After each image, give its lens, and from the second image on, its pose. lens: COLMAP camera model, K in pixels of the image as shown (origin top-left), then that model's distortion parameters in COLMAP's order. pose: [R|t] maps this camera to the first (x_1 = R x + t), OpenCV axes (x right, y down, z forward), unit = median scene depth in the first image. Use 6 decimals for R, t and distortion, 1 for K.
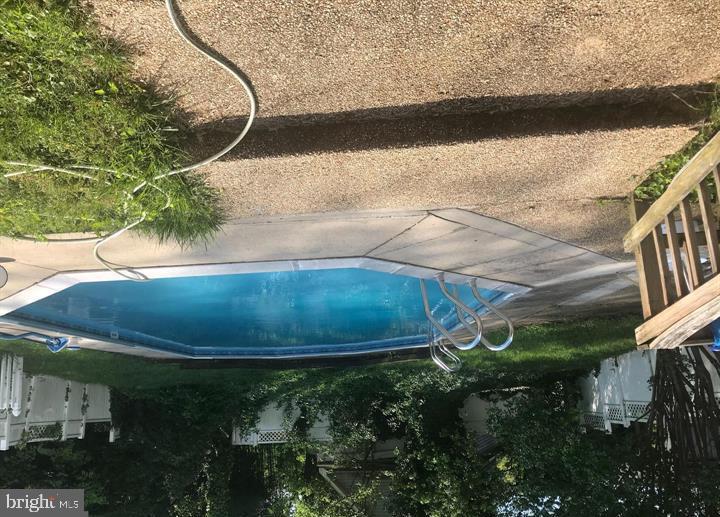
lens RADIAL K [[603.8, 0, 359.9], [0, 603.8, 277.8], [0, 0, 1]] dist [-0.003115, 0.013604]
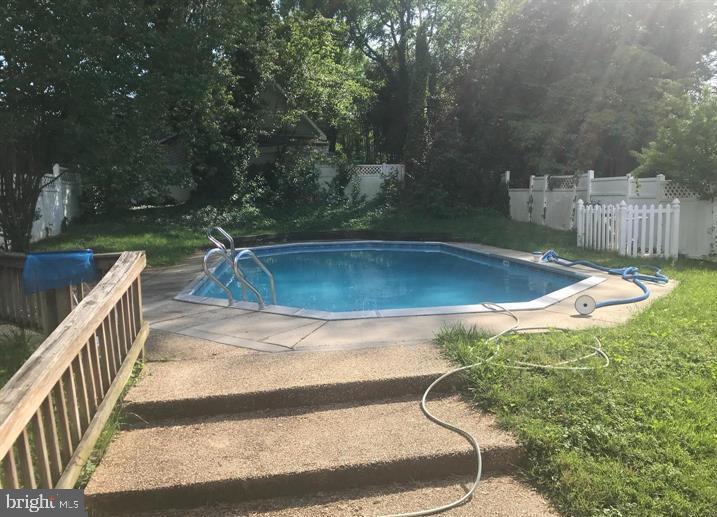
lens RADIAL K [[592.8, 0, 358.5], [0, 592.8, 258.5], [0, 0, 1]] dist [0.039000, -0.000061]
pose [[-0.990646, -0.011263, -0.135990, 0.157307], [-0.001915, -0.995342, 0.096389, -0.032422], [-0.136443, 0.095747, 0.986010, -0.425205]]
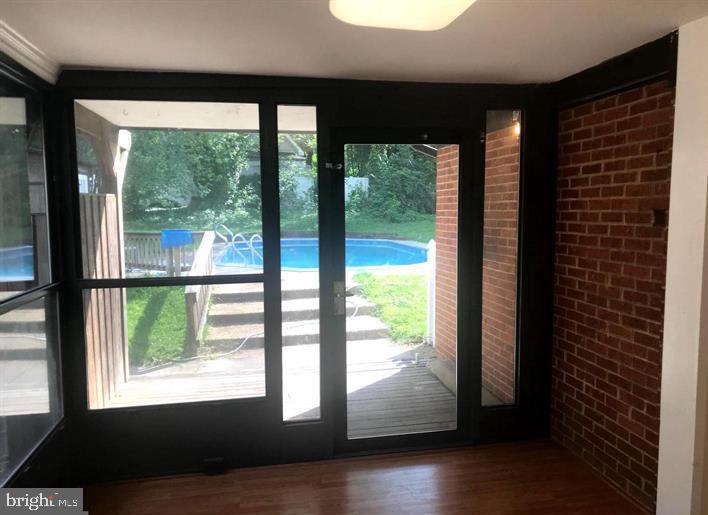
lens RADIAL K [[581.8, 0, 354.0], [0, 581.8, 257.5], [0, 0, 1]] dist [-0.002147, -0.000724]
pose [[-0.985289, -0.029301, -0.168364, 0.263634], [0.011575, -0.994371, 0.105318, -0.304882], [-0.170503, 0.101820, 0.980082, -1.925225]]
